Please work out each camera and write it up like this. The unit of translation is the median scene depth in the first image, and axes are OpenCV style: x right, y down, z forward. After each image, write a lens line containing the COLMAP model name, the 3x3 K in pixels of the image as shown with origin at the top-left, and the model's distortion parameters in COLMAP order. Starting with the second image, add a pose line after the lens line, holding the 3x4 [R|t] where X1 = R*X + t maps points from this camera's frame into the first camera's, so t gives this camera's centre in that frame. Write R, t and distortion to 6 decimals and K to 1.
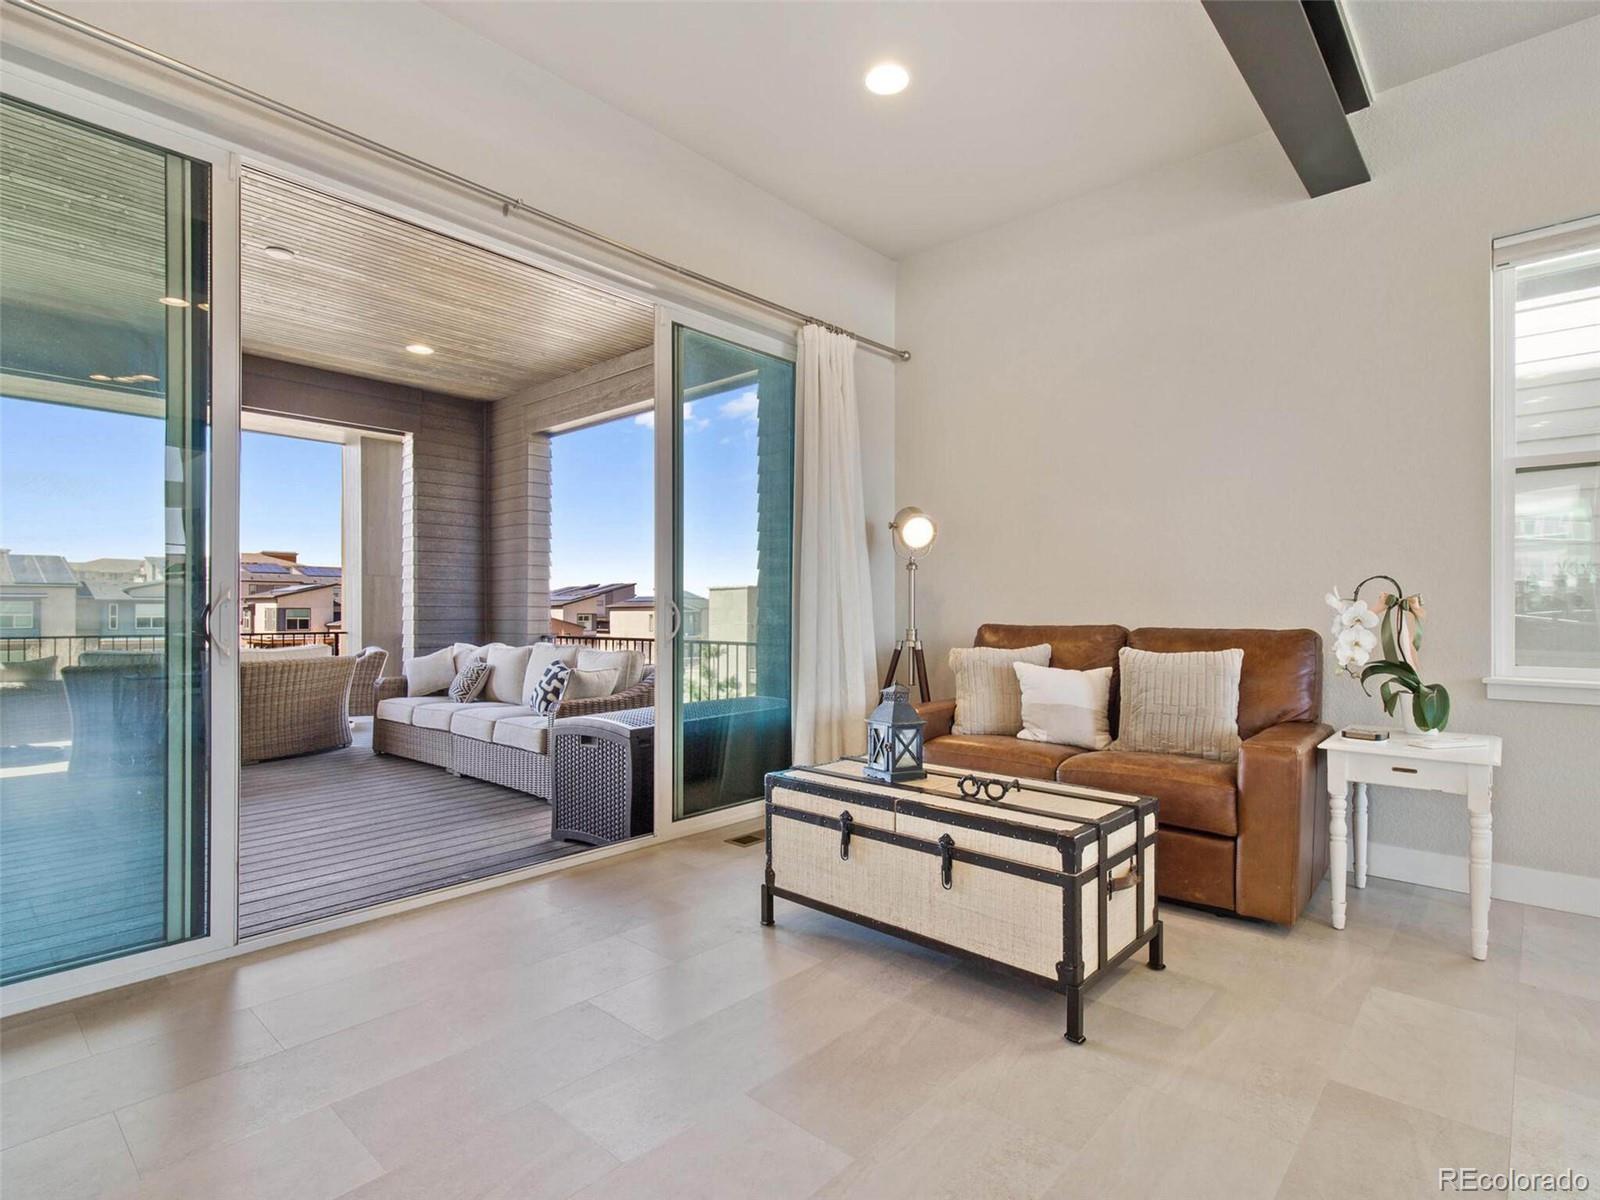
lens RADIAL K [[818.0, 0, 802.1], [0, 818.0, 611.6], [0, 0, 1]] dist [0.001380, -0.001157]
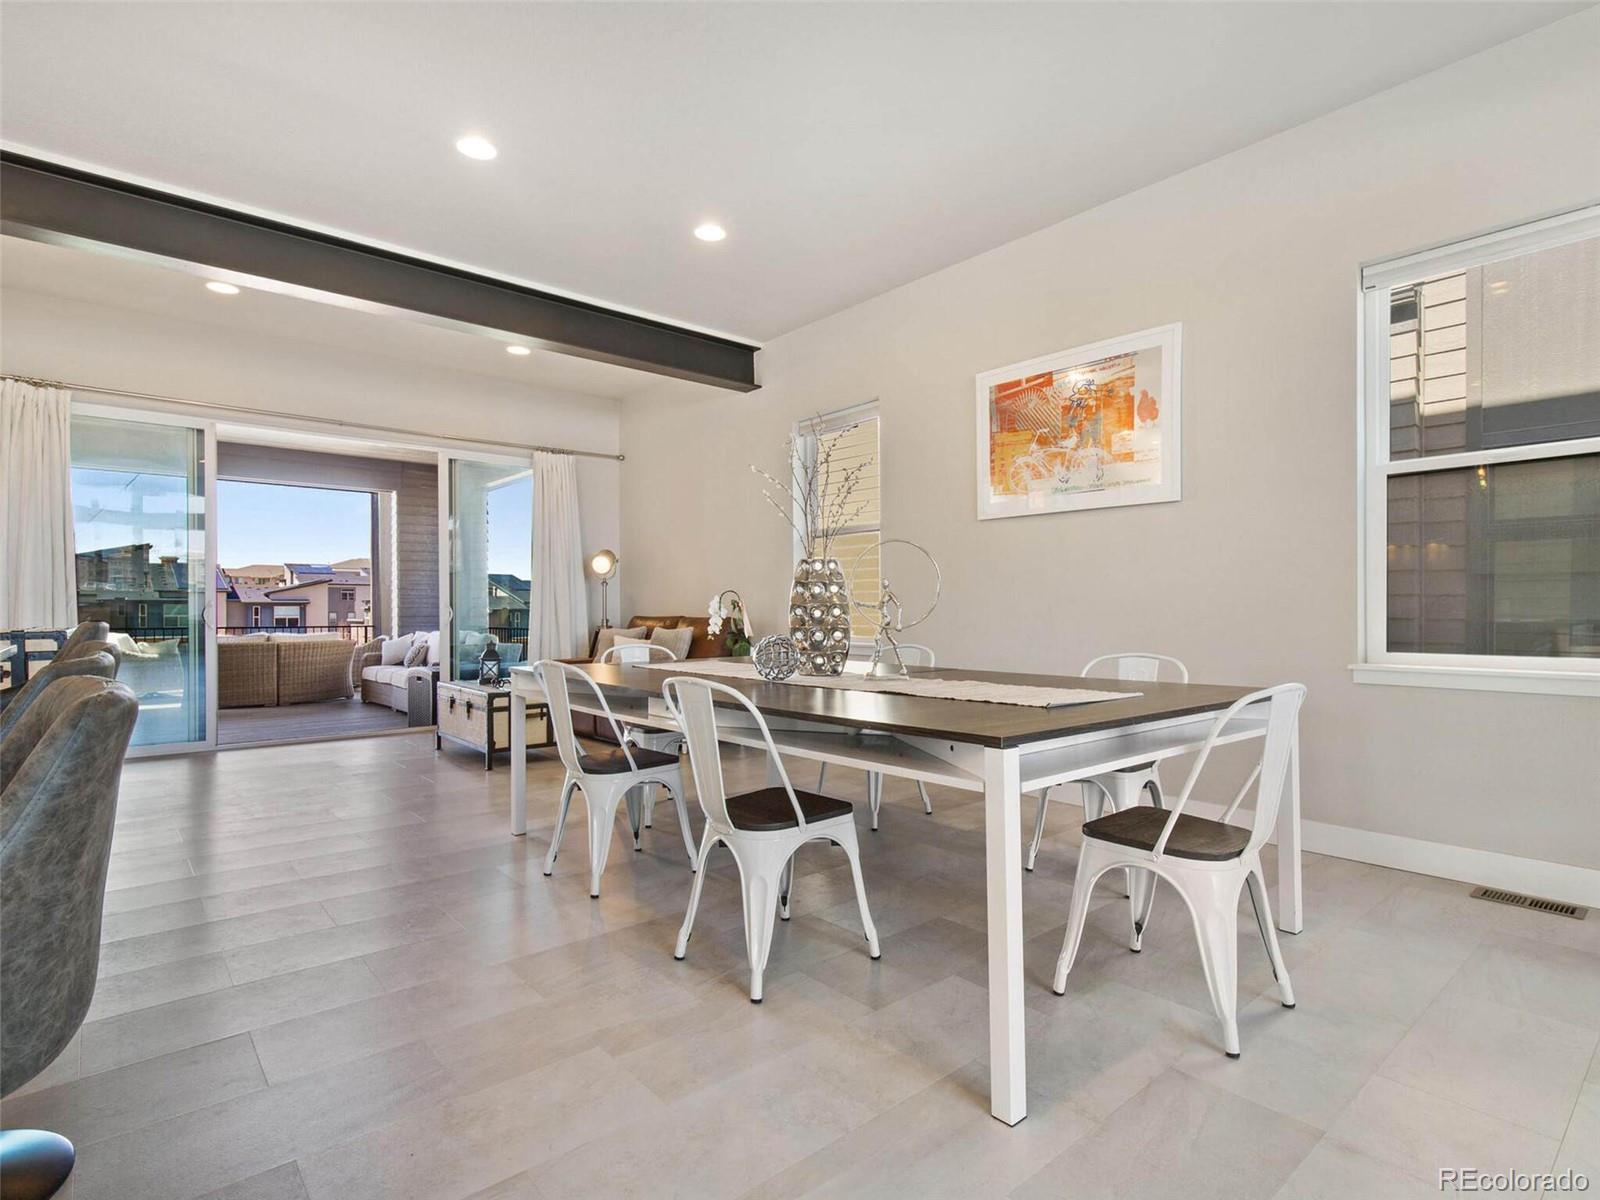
lens RADIAL K [[818.0, 0, 807.2], [0, 818.0, 603.2], [0, 0, 1]] dist [0.001380, -0.001157]
pose [[0.993480, -0.010405, -0.113535, 0.436437], [0.009862, 0.999937, -0.005344, 0.001725], [0.113583, 0.004190, 0.993520, -0.397670]]
